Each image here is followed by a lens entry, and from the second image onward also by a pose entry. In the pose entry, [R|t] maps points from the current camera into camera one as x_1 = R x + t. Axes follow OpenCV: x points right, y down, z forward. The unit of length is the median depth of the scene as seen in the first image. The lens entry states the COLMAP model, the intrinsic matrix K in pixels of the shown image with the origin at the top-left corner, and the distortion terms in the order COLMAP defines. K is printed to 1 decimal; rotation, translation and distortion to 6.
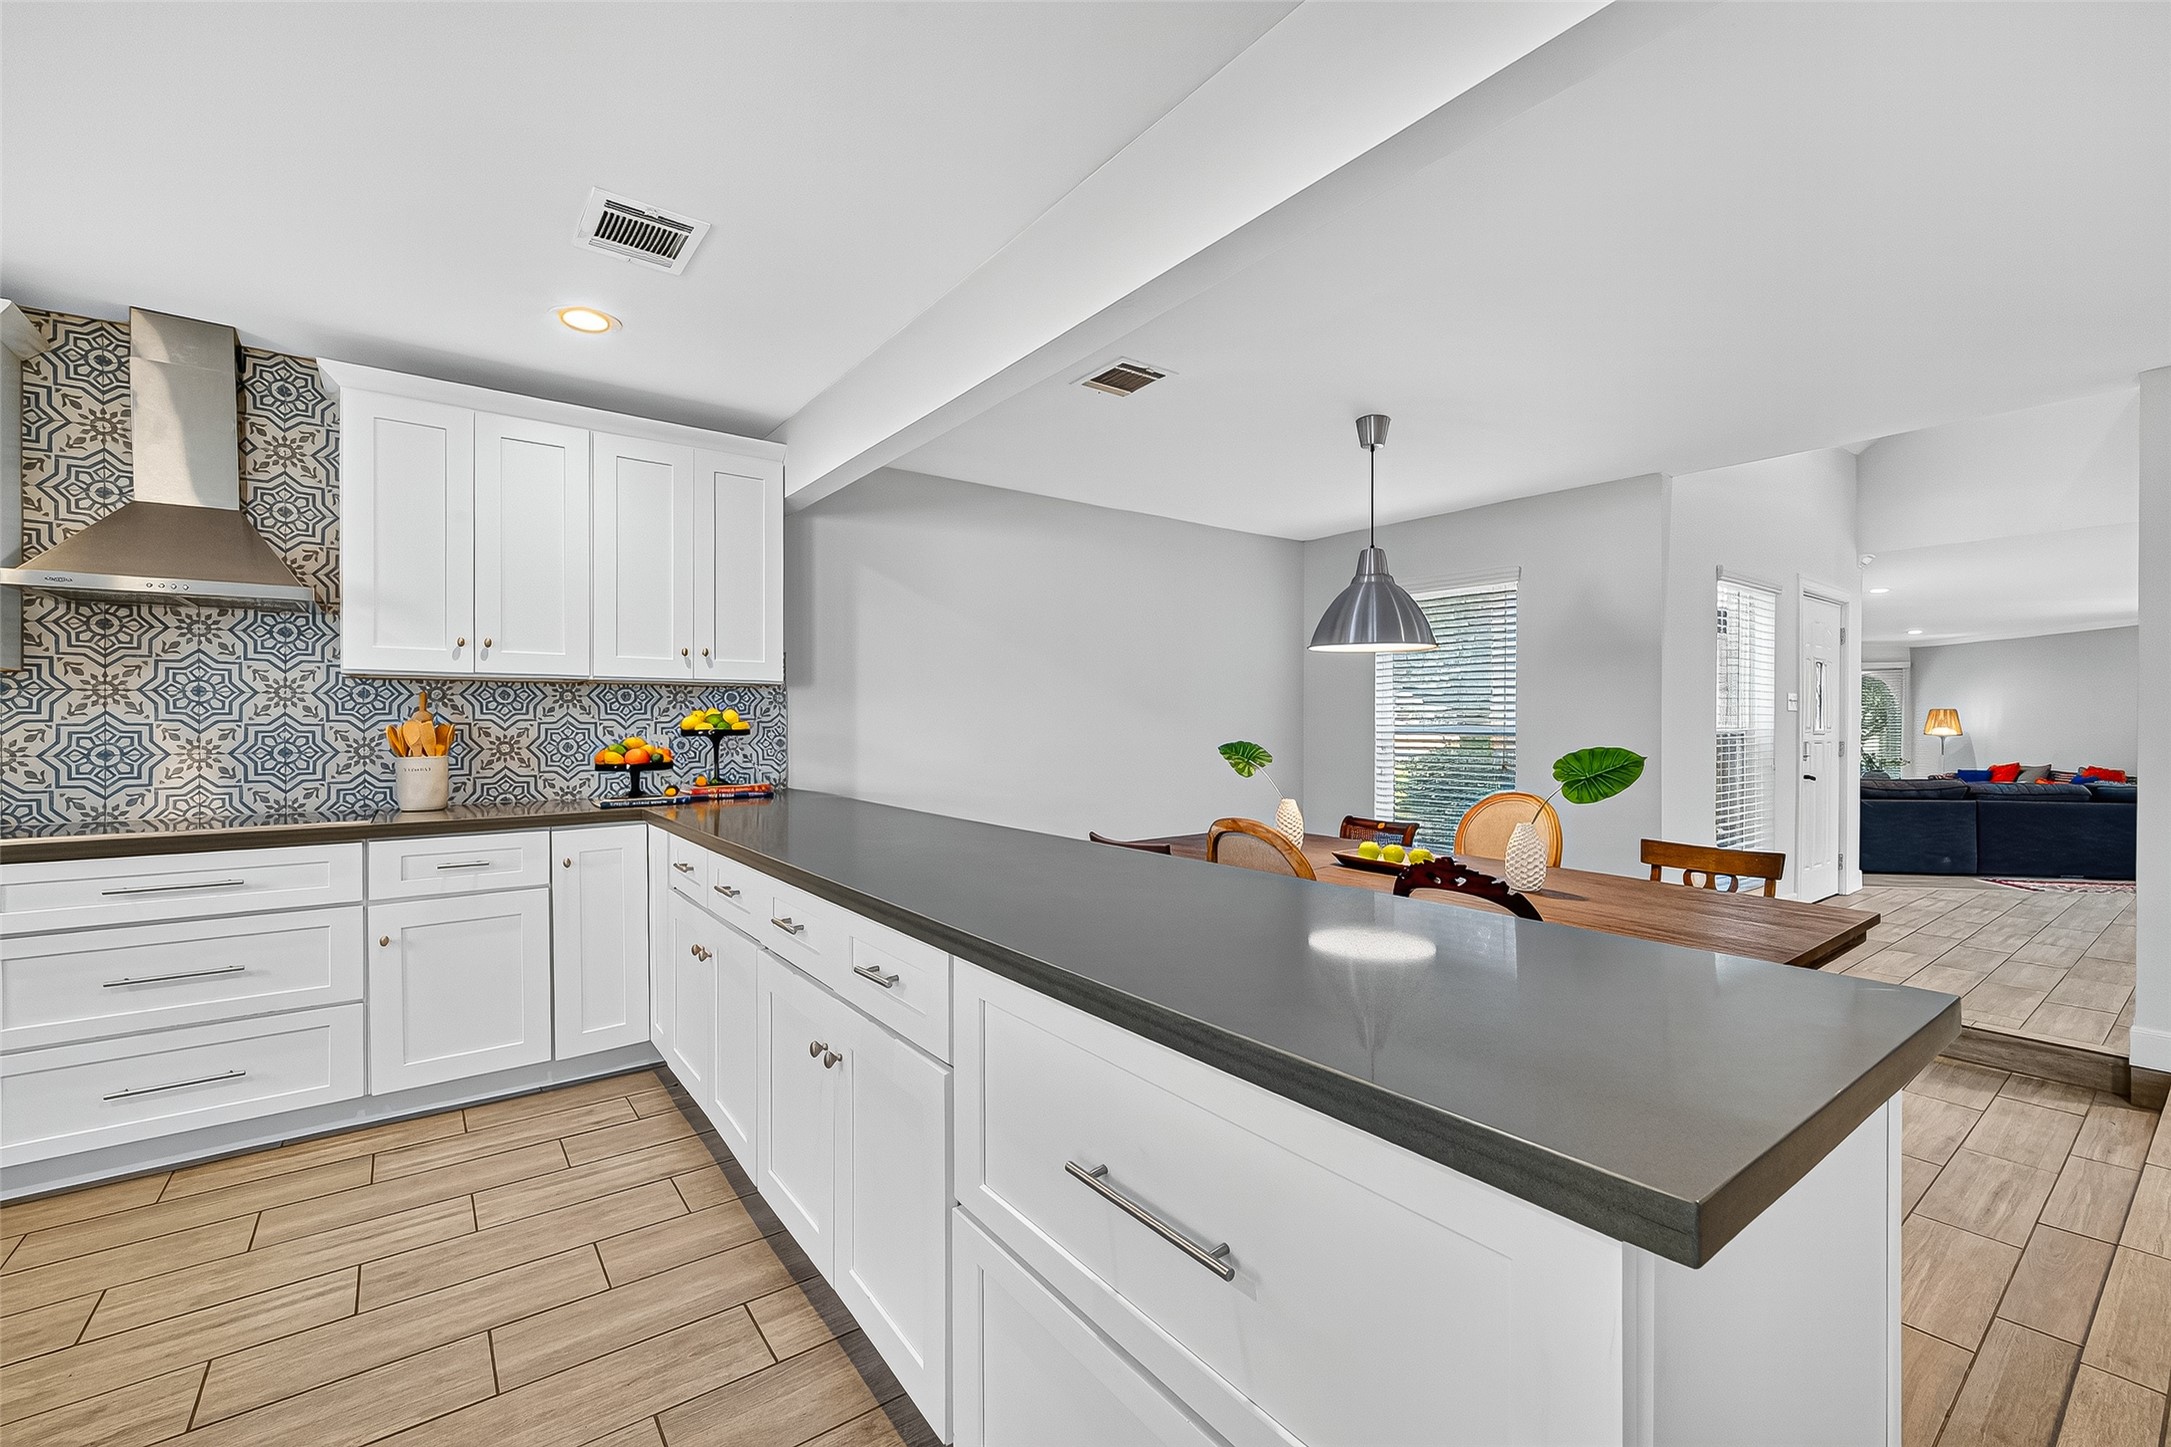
lens RADIAL K [[931.1, 0, 1081.3], [0, 931.1, 725.1], [0, 0, 1]] dist [0.004275, -0.000158]
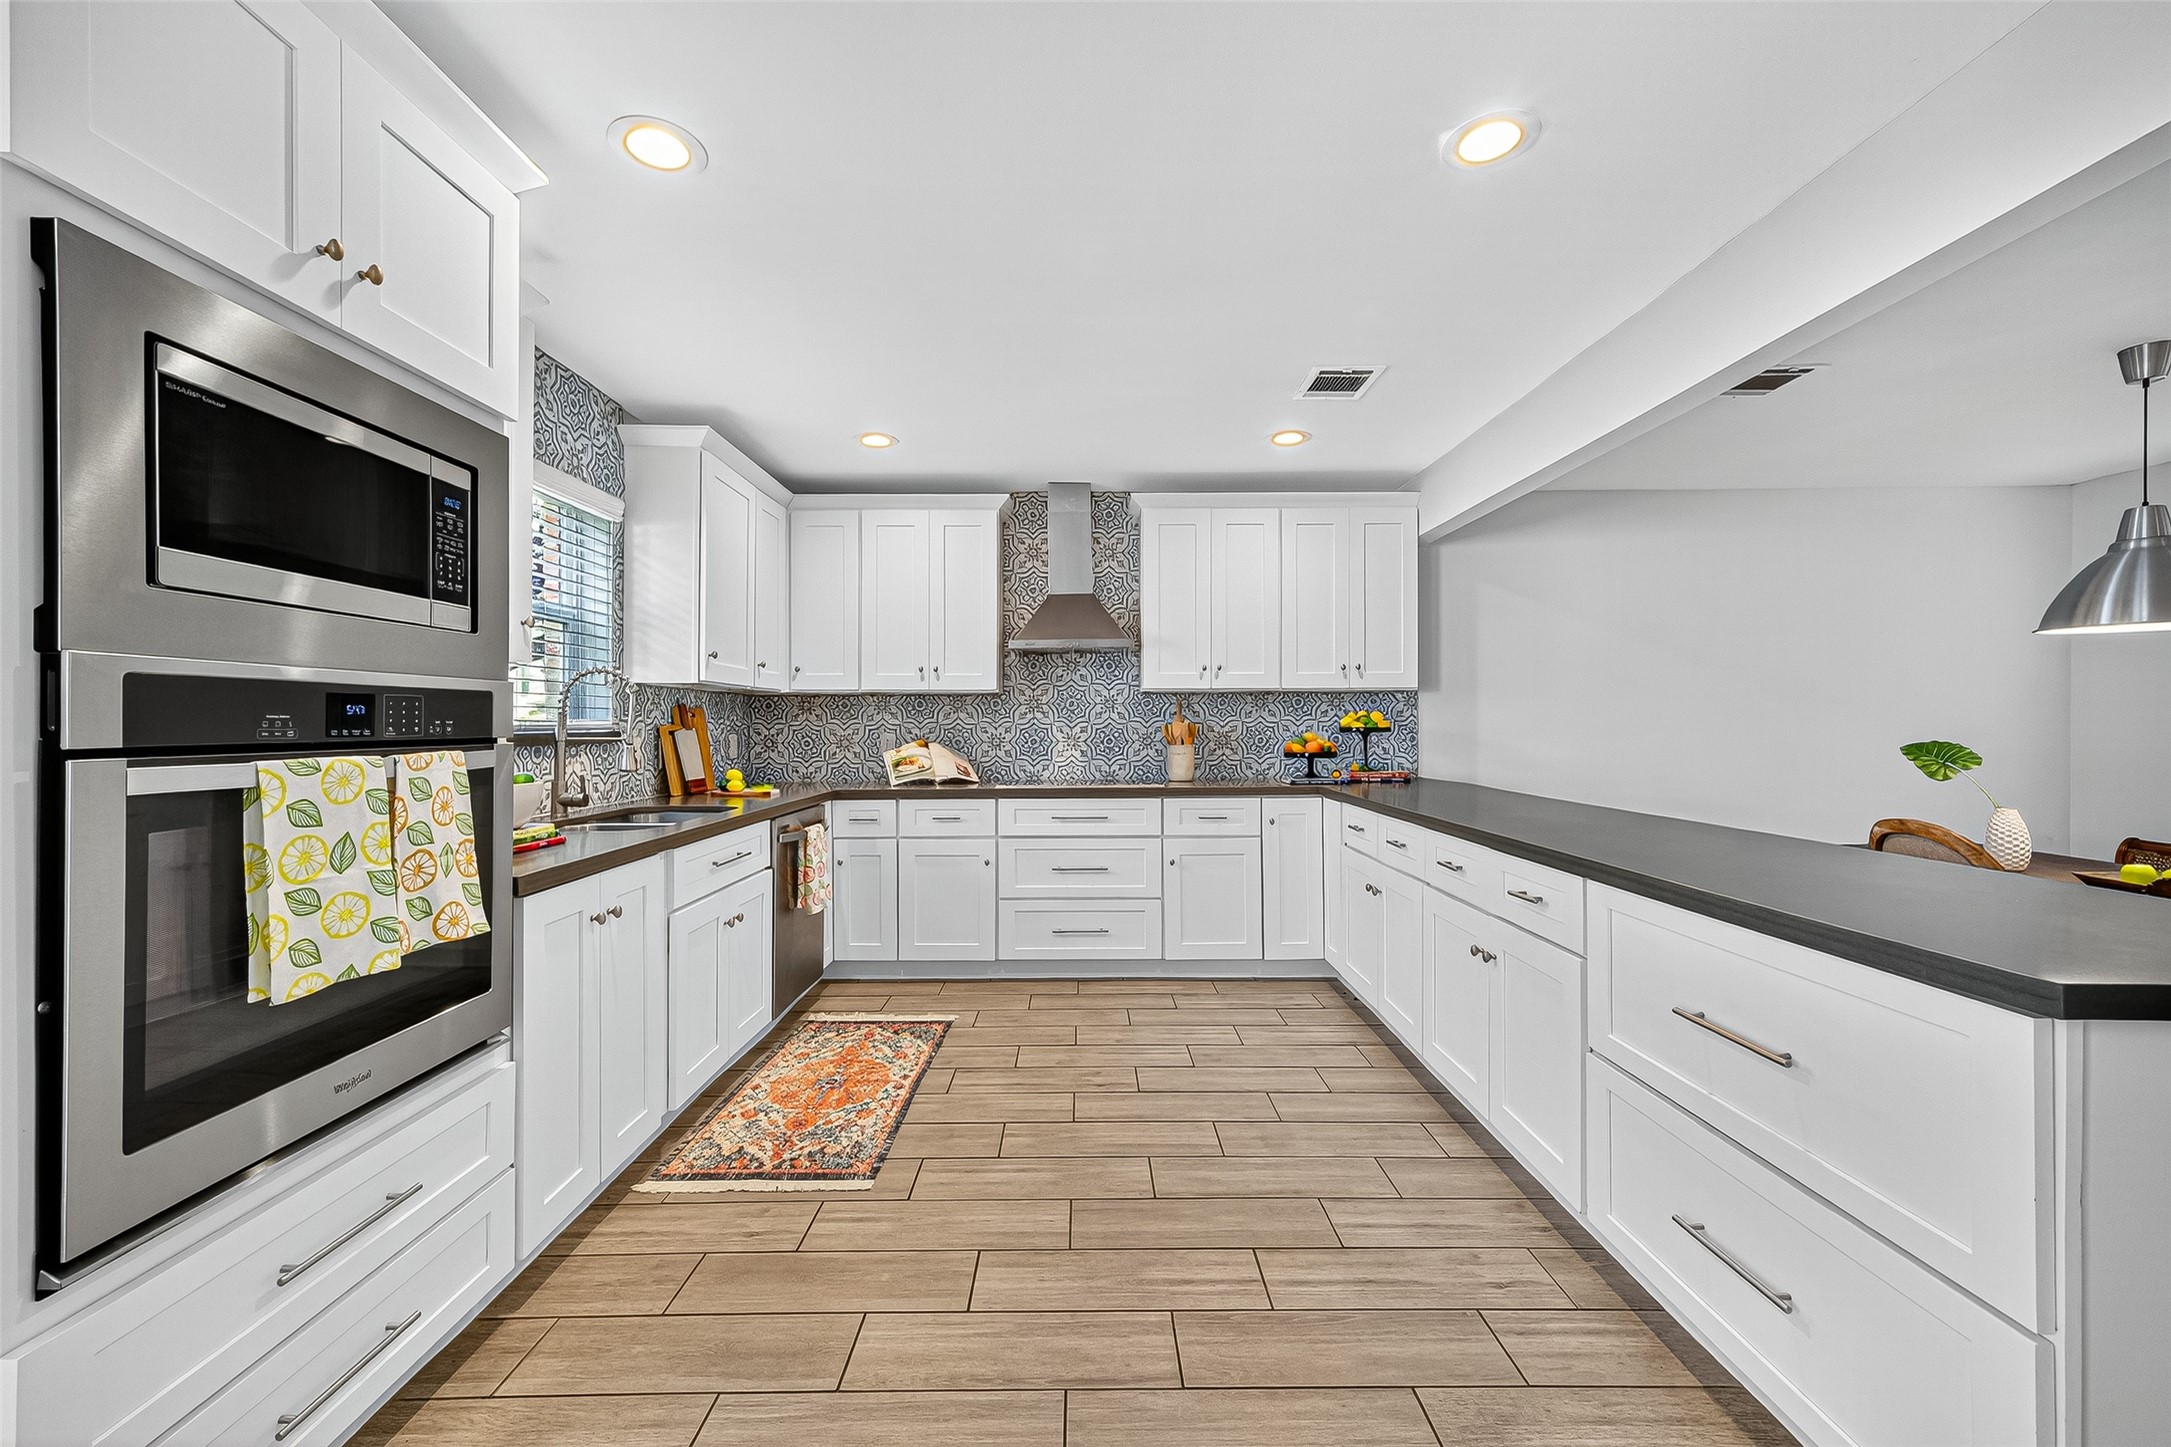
lens RADIAL K [[931.1, 0, 1096.1], [0, 931.1, 730.3], [0, 0, 1]] dist [0.004275, -0.000158]
pose [[0.825205, 0.002170, -0.564829, 0.026521], [0.001932, 0.999976, 0.006665, -0.000206], [0.564830, -0.006592, 0.825181, -0.320014]]
